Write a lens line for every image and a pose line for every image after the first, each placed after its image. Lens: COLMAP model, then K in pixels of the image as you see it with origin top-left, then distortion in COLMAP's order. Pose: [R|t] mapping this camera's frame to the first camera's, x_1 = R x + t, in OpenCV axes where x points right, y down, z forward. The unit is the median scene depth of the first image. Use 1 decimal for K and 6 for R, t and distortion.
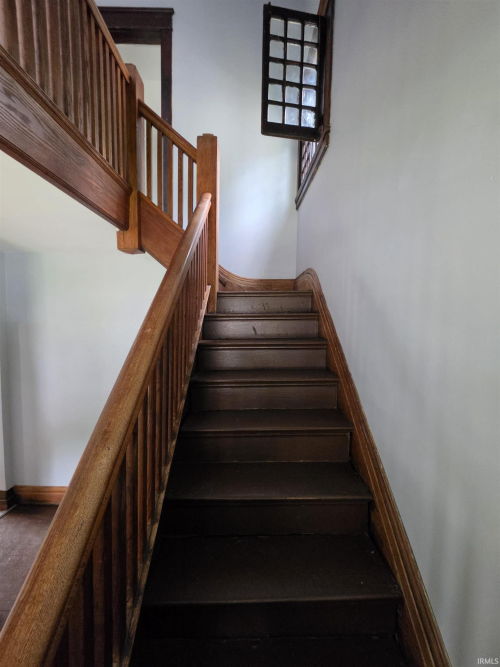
lens RADIAL K [[268.1, 0, 251.4], [0, 268.1, 334.5], [0, 0, 1]] dist [-0.002514, 0.000508]
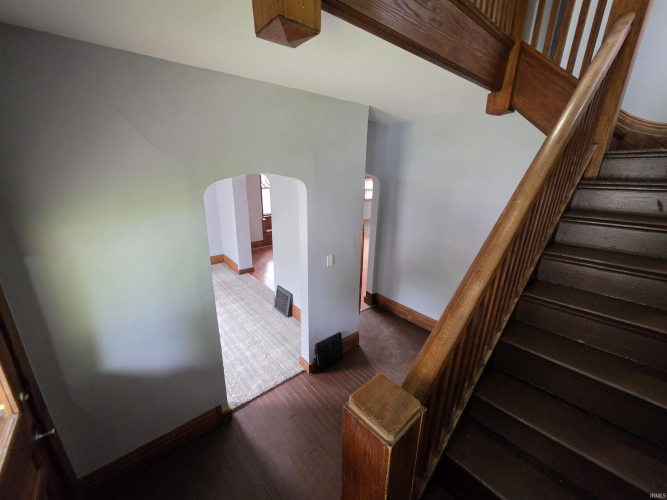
lens RADIAL K [[268.1, 0, 335.0], [0, 268.1, 248.1], [0, 0, 1]] dist [-0.002514, 0.000508]
pose [[0.642482, 0.221734, -0.733520, 0.002456], [-0.065081, 0.969552, 0.236079, -0.017907], [0.763532, -0.103938, 0.637350, -0.160514]]
